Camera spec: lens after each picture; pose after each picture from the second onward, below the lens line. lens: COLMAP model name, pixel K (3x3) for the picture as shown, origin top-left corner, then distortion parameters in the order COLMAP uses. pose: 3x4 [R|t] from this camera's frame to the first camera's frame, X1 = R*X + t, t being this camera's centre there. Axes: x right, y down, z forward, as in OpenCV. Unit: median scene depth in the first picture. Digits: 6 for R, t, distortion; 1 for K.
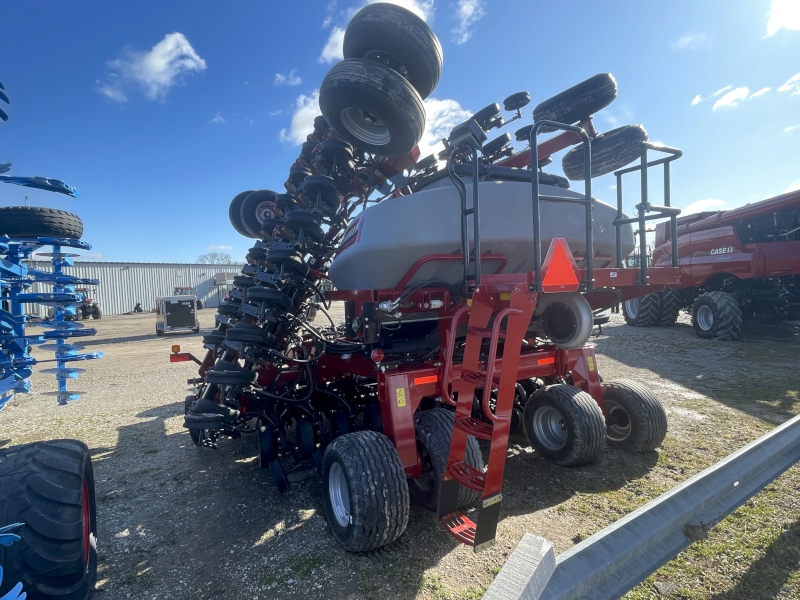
lens RADIAL K [[423.6, 0, 398.8], [0, 423.6, 299.9], [0, 0, 1]] dist [0.002796, 0.002295]
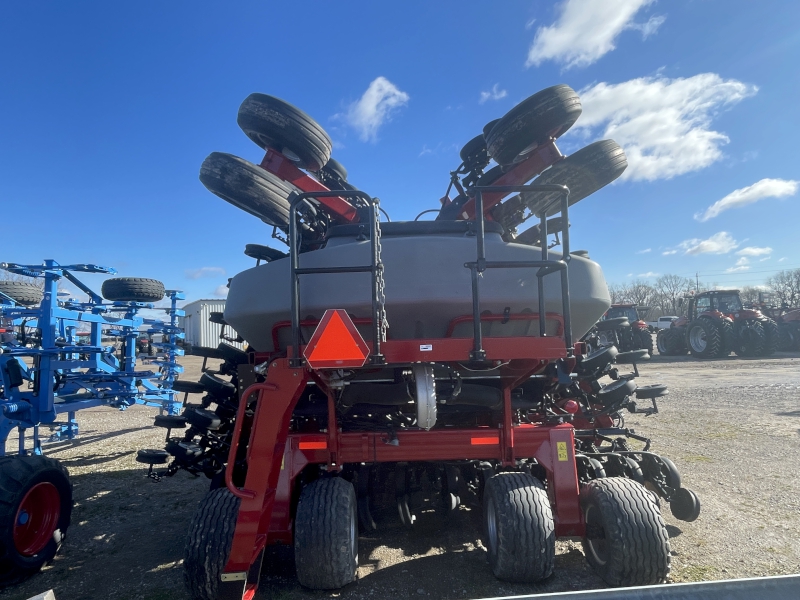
lens RADIAL K [[485.4, 0, 401.3], [0, 485.4, 299.2], [0, 0, 1]] dist [-0.000136, 0.002846]
pose [[0.878854, -0.015714, -0.476833, 0.647388], [-0.016253, 0.997891, -0.062840, -0.066513], [0.476815, 0.062977, 0.876745, 0.079148]]
